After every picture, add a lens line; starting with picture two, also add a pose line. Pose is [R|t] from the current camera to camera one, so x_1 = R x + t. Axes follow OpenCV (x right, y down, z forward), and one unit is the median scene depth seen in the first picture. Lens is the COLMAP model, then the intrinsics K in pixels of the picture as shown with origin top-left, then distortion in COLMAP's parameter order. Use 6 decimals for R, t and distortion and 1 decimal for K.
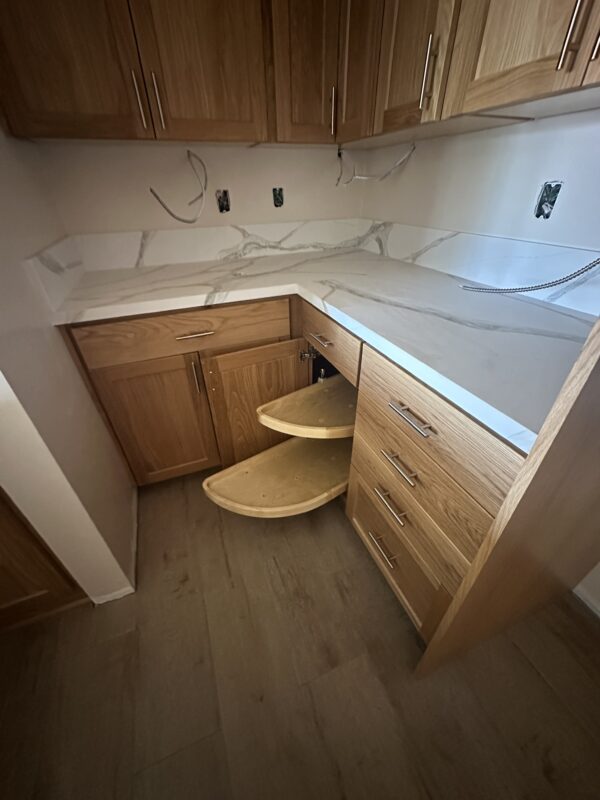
lens RADIAL K [[319.4, 0, 299.0], [0, 319.4, 399.2], [0, 0, 1]] dist [-0.002607, 0.000042]
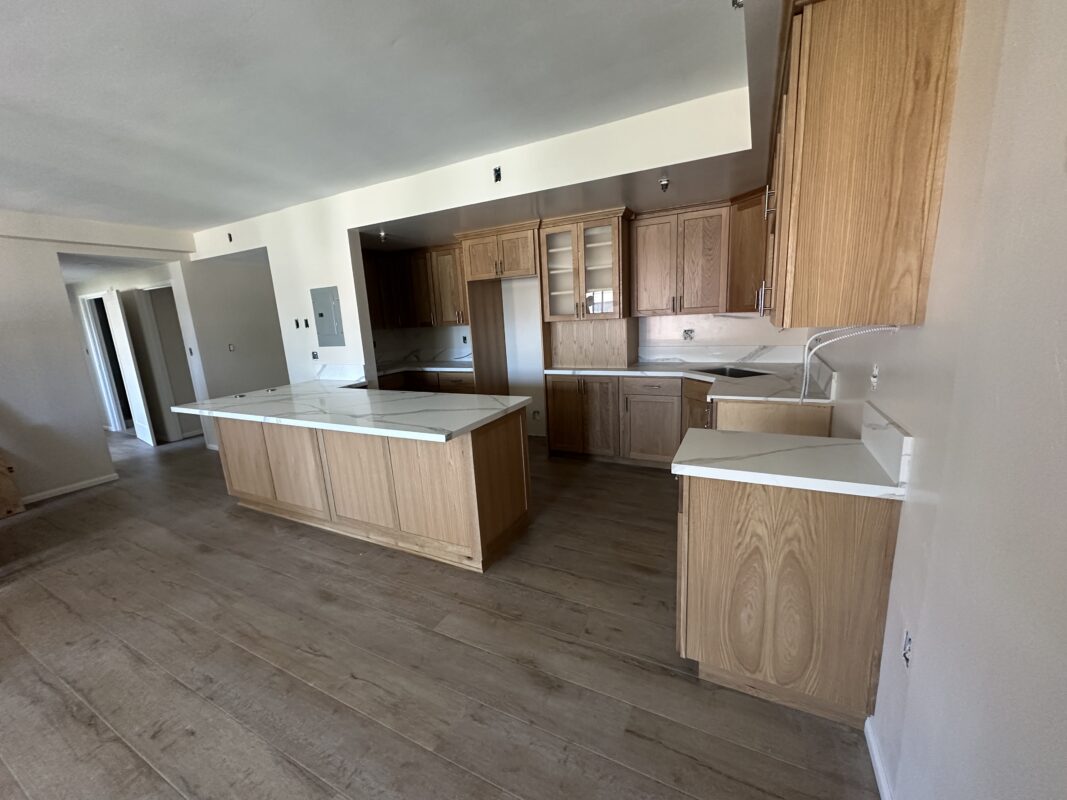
lens RADIAL K [[426.0, 0, 532.1], [0, 426.0, 402.0], [0, 0, 1]] dist [-0.002607, 0.000042]
pose [[0.758593, -0.157372, 0.632275, -1.855940], [0.397499, 0.880668, -0.257717, 1.586743], [-0.516267, 0.446831, 0.730624, -2.669206]]
